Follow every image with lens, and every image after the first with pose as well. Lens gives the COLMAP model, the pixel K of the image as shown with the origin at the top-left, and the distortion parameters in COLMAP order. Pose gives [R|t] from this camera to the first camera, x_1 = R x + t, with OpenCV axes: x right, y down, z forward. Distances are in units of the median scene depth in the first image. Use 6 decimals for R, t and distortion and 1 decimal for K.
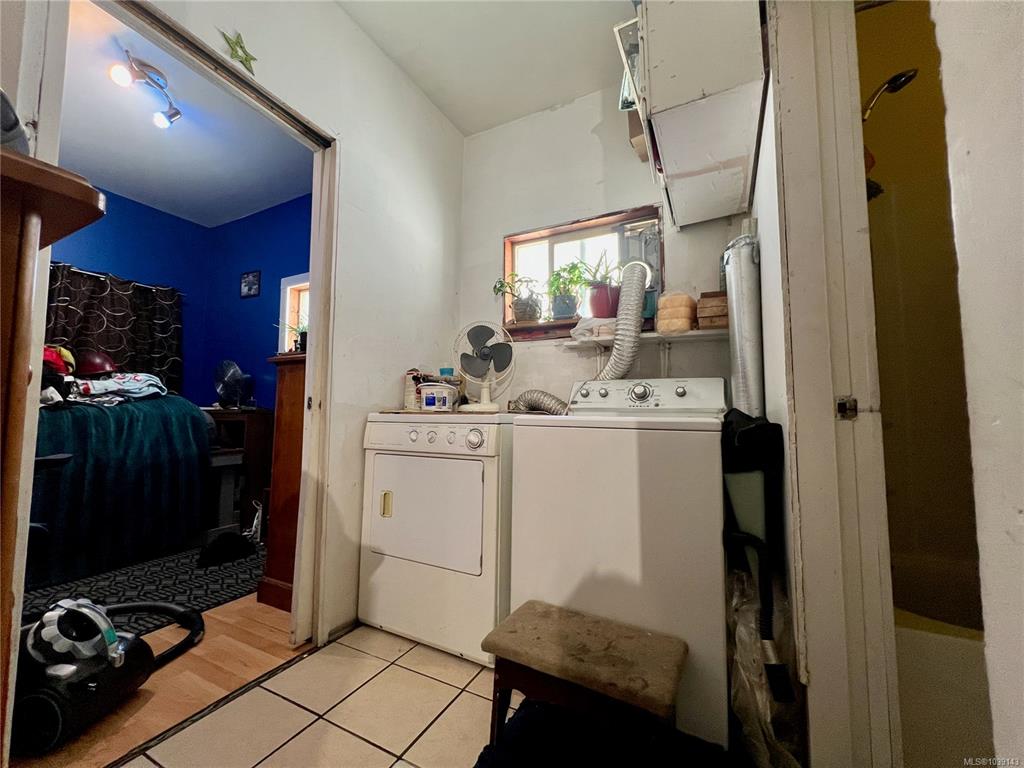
lens RADIAL K [[410.8, 0, 507.6], [0, 410.8, 382.3], [0, 0, 1]] dist [-0.002210, 0.000369]
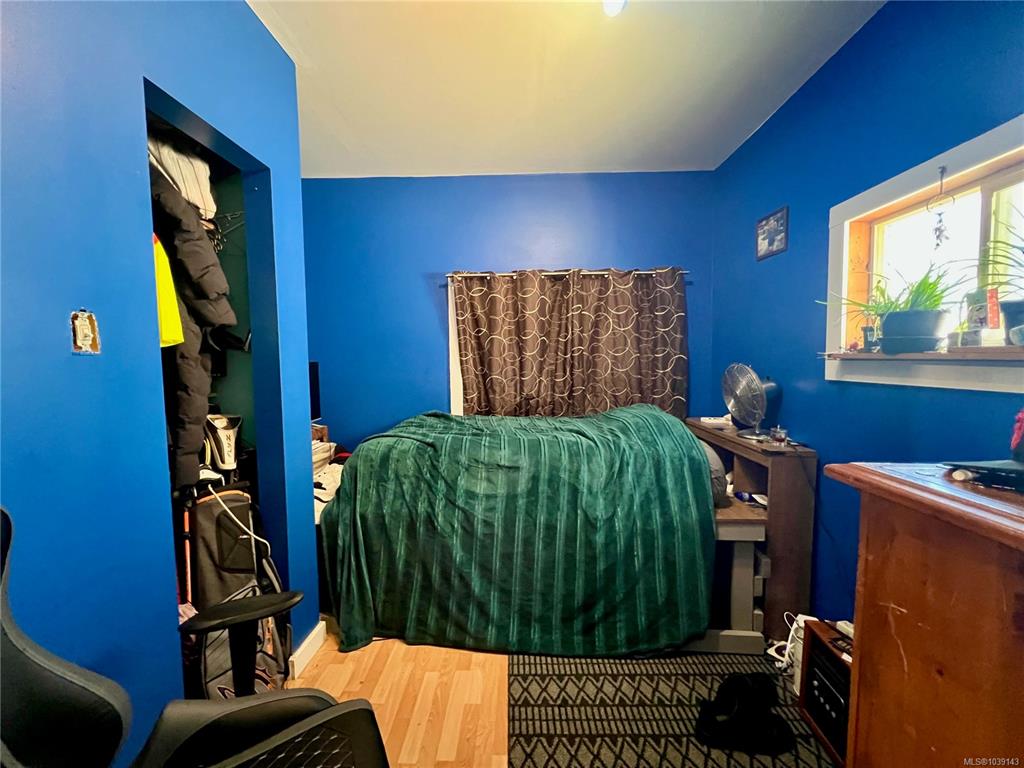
lens RADIAL K [[410.8, 0, 509.3], [0, 410.8, 381.6], [0, 0, 1]] dist [-0.002210, 0.000369]
pose [[0.424954, 0.045582, -0.904067, -0.248780], [0.078467, 0.993117, 0.086956, -0.114292], [0.901808, -0.107892, 0.418452, 0.397167]]
